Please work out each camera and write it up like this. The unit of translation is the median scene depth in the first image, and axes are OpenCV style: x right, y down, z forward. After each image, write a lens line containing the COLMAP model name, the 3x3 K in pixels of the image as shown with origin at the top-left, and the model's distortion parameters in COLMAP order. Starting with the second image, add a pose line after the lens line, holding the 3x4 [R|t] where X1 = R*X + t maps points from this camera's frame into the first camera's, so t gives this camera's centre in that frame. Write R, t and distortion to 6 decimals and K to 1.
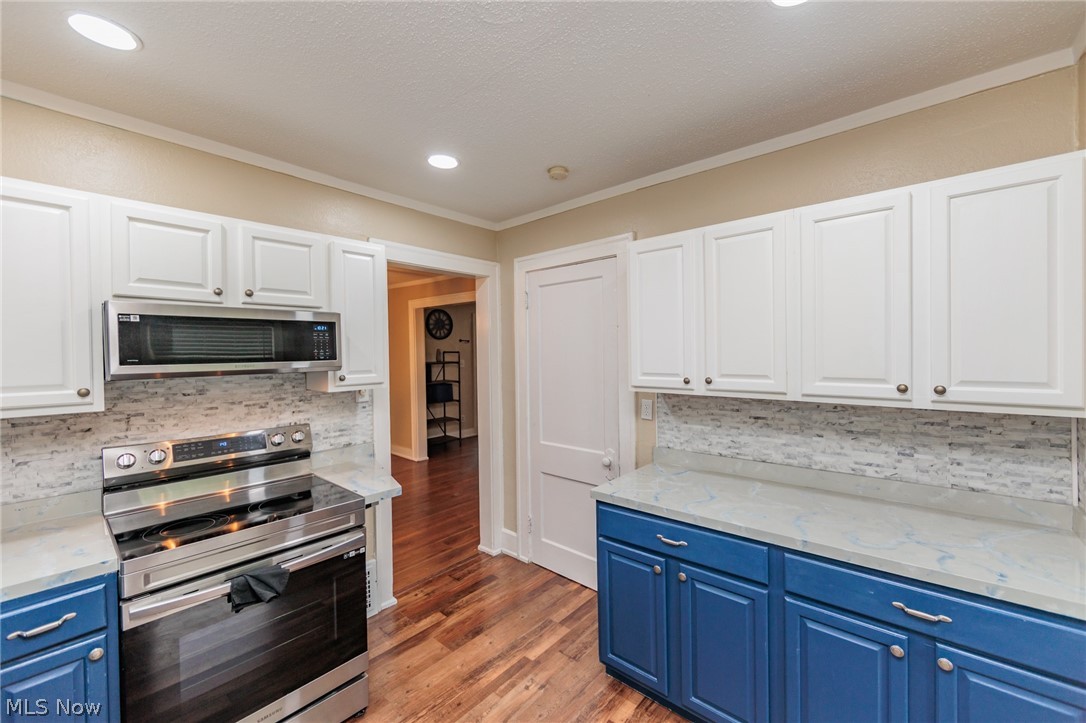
lens RADIAL K [[427.8, 0, 543.3], [0, 427.8, 358.1], [0, 0, 1]] dist [-0.003200, -0.000162]
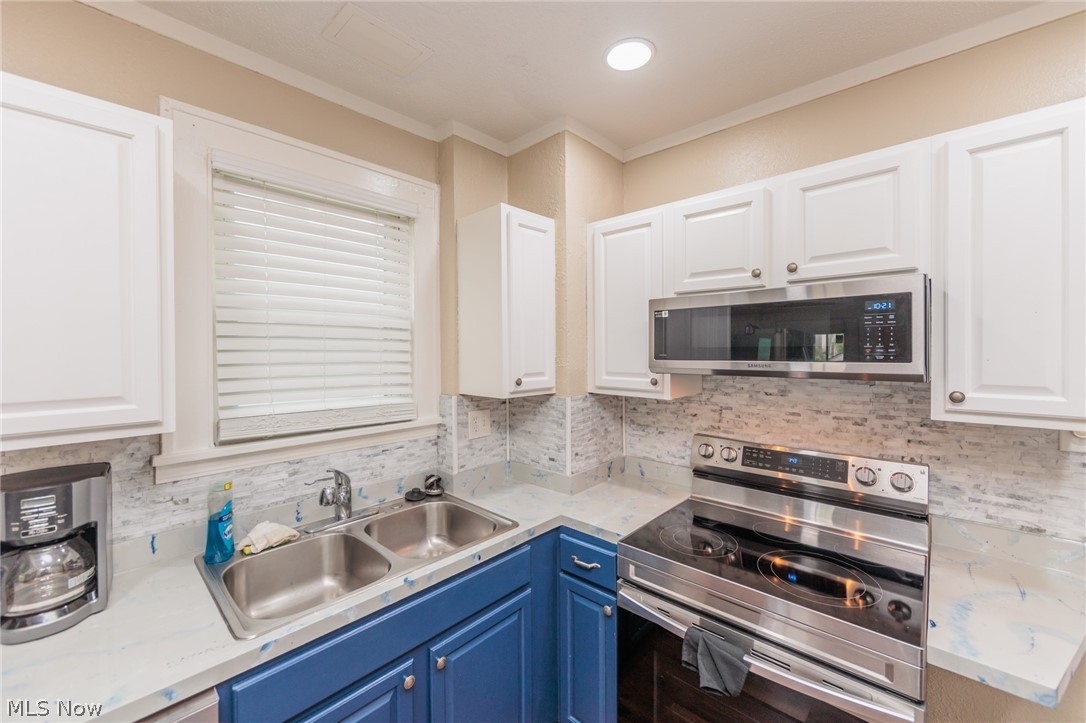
lens RADIAL K [[427.8, 0, 551.8], [0, 427.8, 353.6], [0, 0, 1]] dist [-0.003200, -0.000162]
pose [[-0.005019, 0.022094, -0.999743, 0.055533], [-0.011083, 0.999693, 0.022149, -0.013247], [0.999926, 0.011192, -0.004772, 0.538850]]
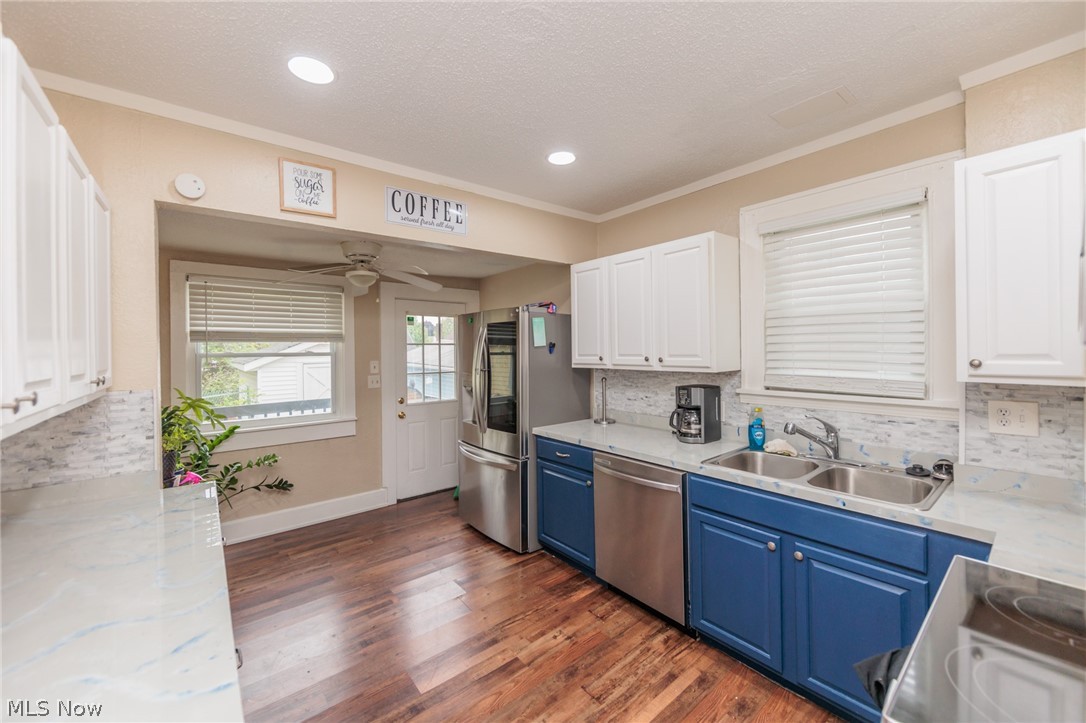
lens RADIAL K [[427.8, 0, 547.6], [0, 427.8, 356.3], [0, 0, 1]] dist [-0.003200, -0.000162]
pose [[-0.989346, 0.022267, 0.143869, -0.182531], [0.026612, 0.999244, 0.028347, 0.011217], [-0.143129, 0.031873, -0.989191, 1.284232]]
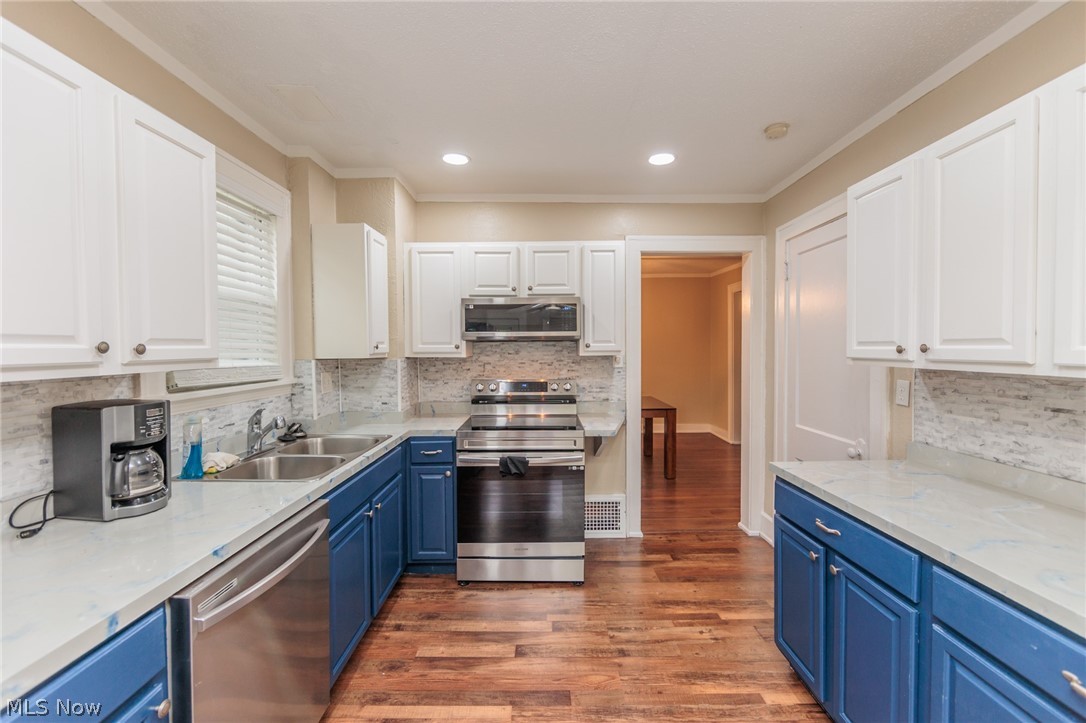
lens RADIAL K [[427.8, 0, 546.2], [0, 427.8, 358.5], [0, 0, 1]] dist [-0.003200, -0.000162]
pose [[0.672473, 0.029089, -0.739550, 0.472955], [-0.013519, 0.999543, 0.027023, 0.056542], [0.739998, -0.008174, 0.672559, -0.009252]]
